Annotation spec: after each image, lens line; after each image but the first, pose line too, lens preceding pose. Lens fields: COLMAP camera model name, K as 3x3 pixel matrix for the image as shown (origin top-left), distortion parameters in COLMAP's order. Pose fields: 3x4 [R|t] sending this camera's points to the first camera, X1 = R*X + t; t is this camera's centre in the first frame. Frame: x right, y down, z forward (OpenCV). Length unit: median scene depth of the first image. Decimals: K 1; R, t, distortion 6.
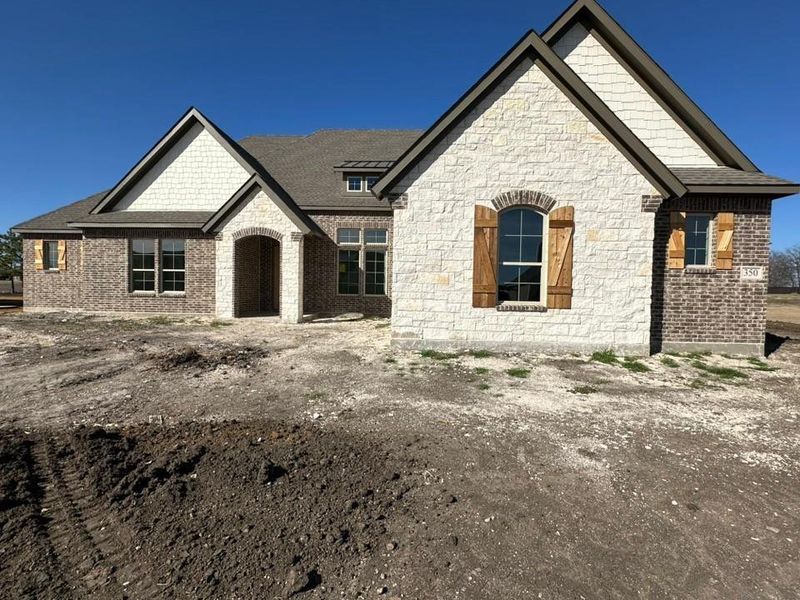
lens RADIAL K [[399.1, 0, 397.4], [0, 399.1, 302.2], [0, 0, 1]] dist [-0.015753, 0.002160]
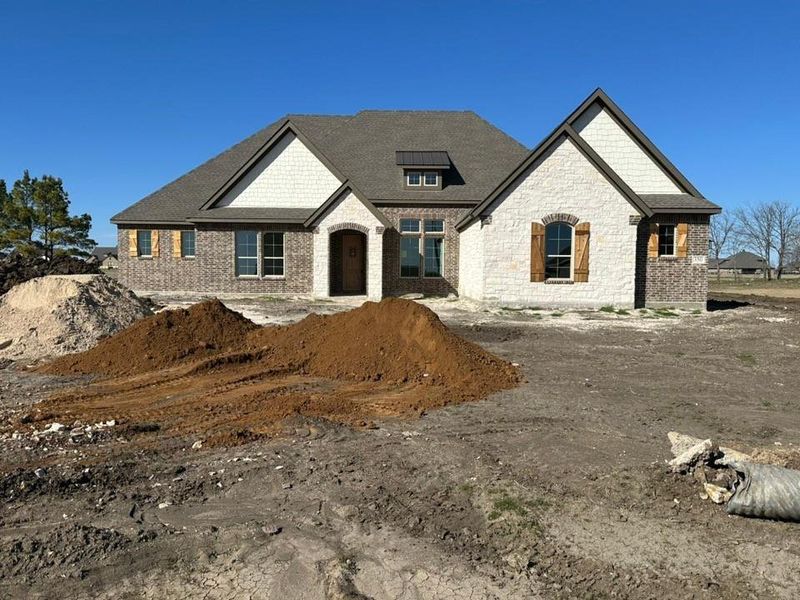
lens RADIAL K [[585.4, 0, 403.9], [0, 585.4, 303.6], [0, 0, 1]] dist [0.067490, -0.027284]
pose [[0.999447, -0.010050, 0.031691, -0.420540], [0.009434, 0.999764, 0.019548, 0.050060], [-0.031880, -0.019238, 0.999307, -1.452668]]
